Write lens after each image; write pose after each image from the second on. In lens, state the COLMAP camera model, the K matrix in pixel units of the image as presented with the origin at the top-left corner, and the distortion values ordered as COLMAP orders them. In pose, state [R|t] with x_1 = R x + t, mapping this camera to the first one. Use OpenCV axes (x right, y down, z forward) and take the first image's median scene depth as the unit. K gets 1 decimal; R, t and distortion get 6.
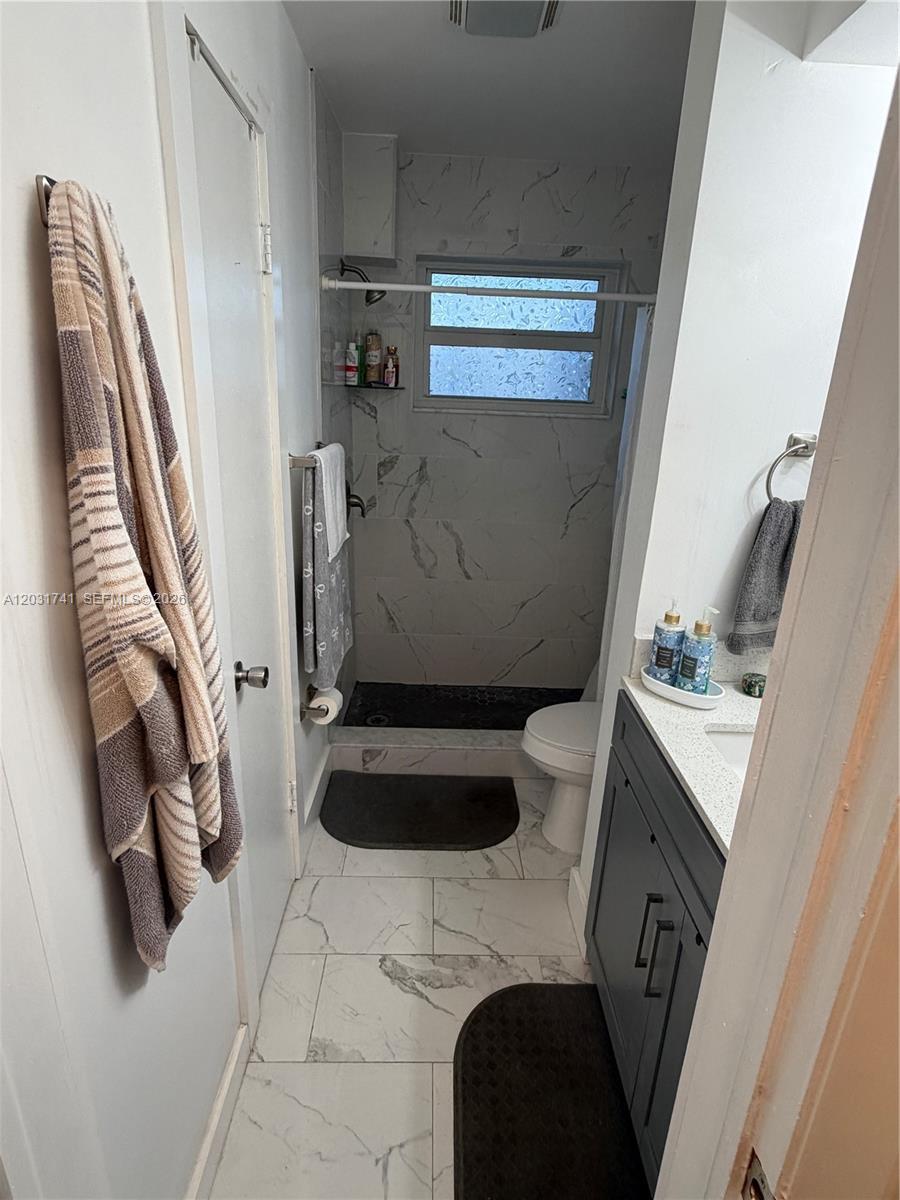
lens RADIAL K [[627.5, 0, 453.0], [0, 627.5, 605.6], [0, 0, 1]] dist [-0.000769, 0.000130]
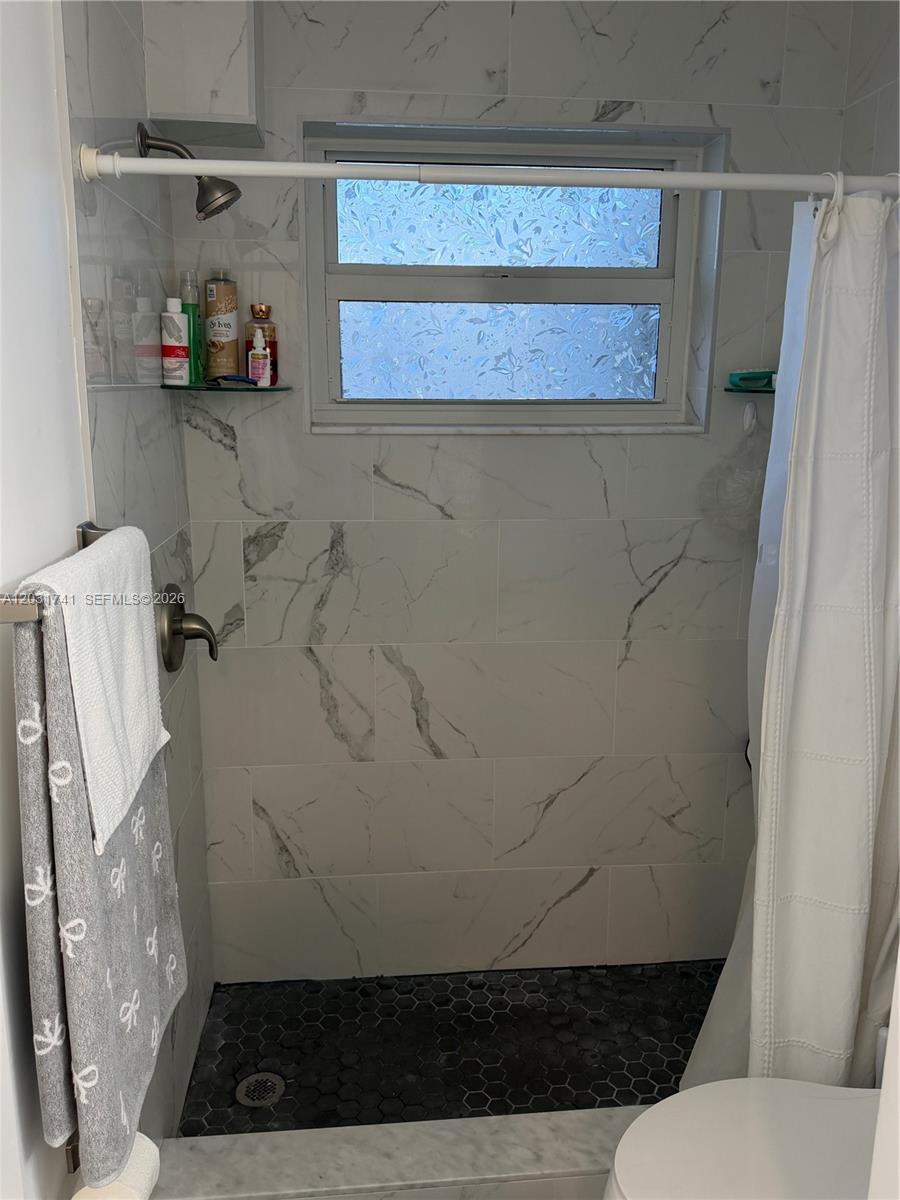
lens RADIAL K [[935.0, 0, 450.0], [0, 935.0, 600.0], [0, 0, 1]] dist [0.140726, -0.247341]
pose [[0.996375, -0.048852, 0.069645, -0.012910], [0.055280, 0.994076, -0.093583, -0.102547], [-0.064661, 0.097093, 0.993173, 0.266622]]
